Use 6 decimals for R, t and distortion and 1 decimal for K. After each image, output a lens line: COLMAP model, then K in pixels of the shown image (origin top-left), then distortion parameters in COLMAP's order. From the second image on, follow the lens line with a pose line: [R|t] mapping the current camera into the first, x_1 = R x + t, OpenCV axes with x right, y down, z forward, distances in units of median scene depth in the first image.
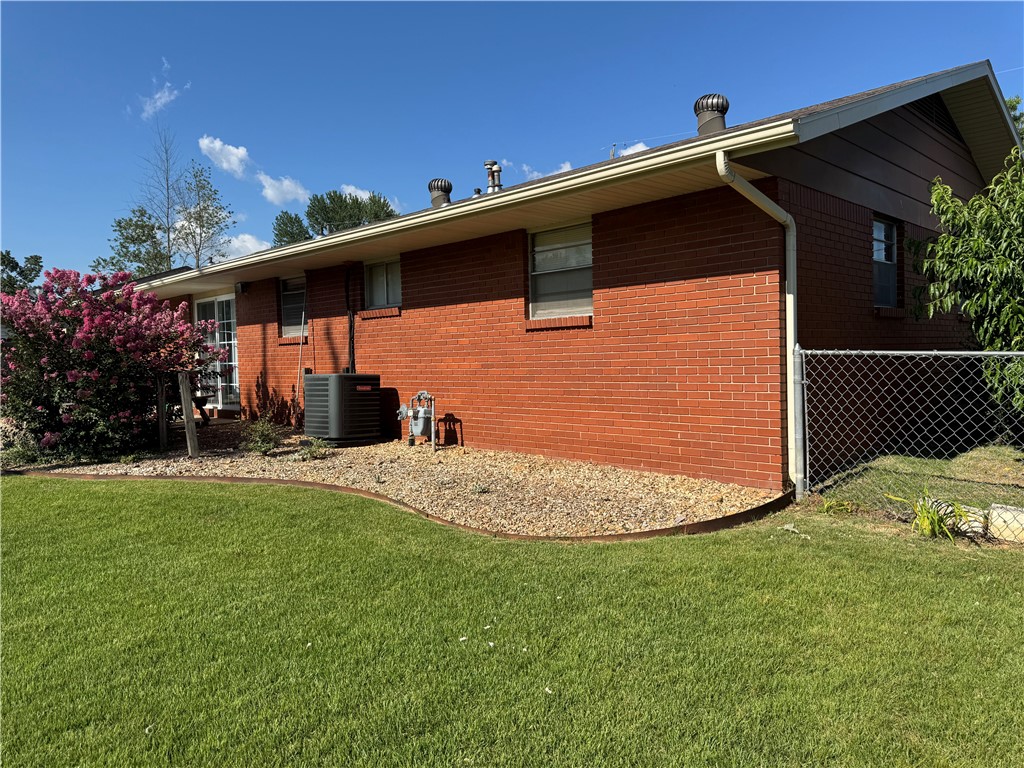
lens RADIAL K [[719.9, 0, 517.6], [0, 719.9, 385.4], [0, 0, 1]] dist [0.103841, -0.139486]
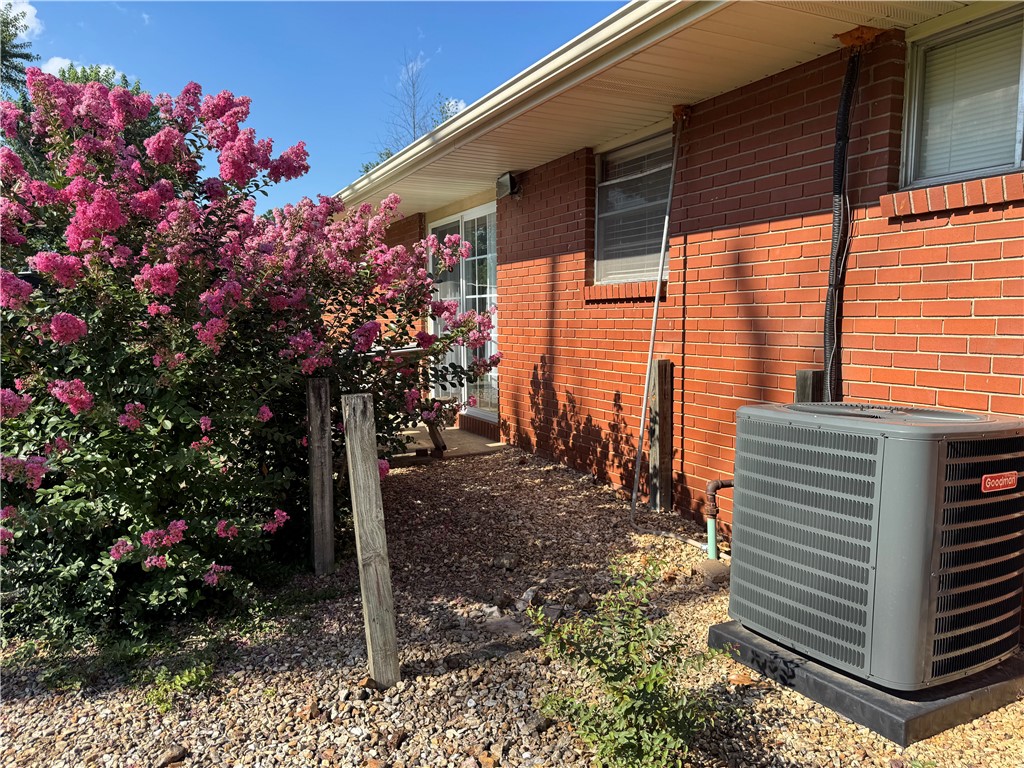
lens RADIAL K [[719.9, 0, 517.6], [0, 719.9, 385.4], [0, 0, 1]] dist [0.103841, -0.139486]
pose [[0.951102, 0.050146, -0.304779, -0.321181], [-0.032436, 0.997493, 0.062897, -0.042708], [0.307169, -0.049936, 0.950344, 0.778994]]
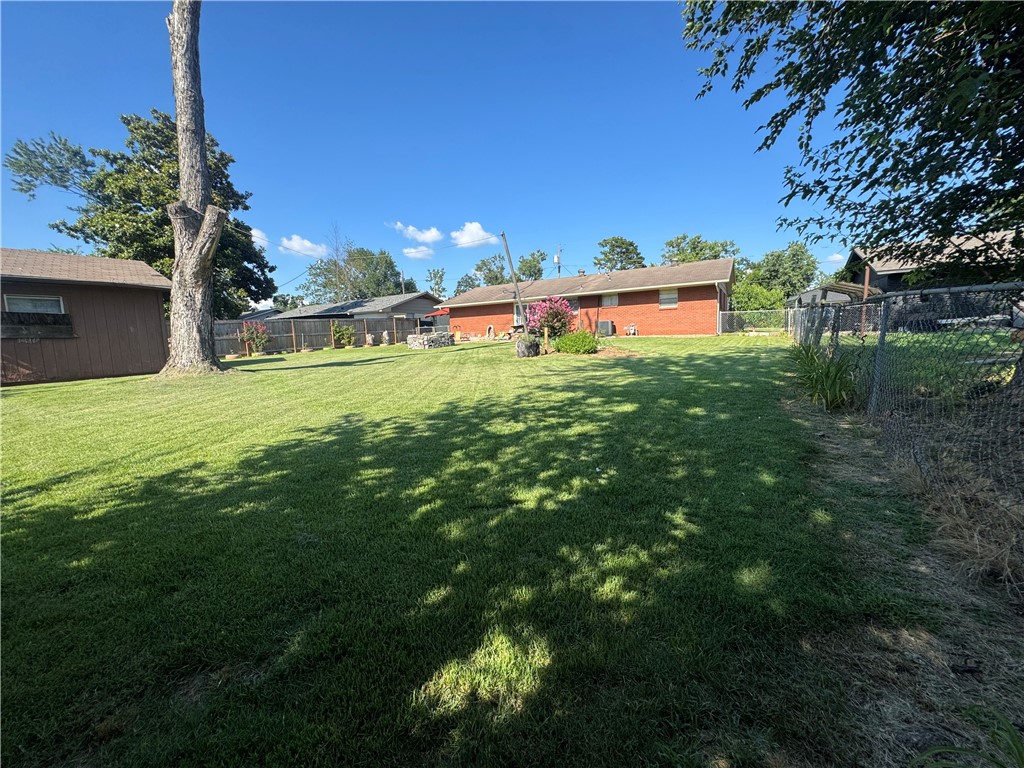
lens RADIAL K [[409.6, 0, 512.0], [0, 409.6, 384.0], [0, 0, 1]] dist [-0.005618, -0.000327]
pose [[0.969461, -0.036012, 0.242589, -1.578639], [0.020256, 0.997538, 0.067135, 0.209049], [-0.244409, -0.060171, 0.967804, -1.434135]]
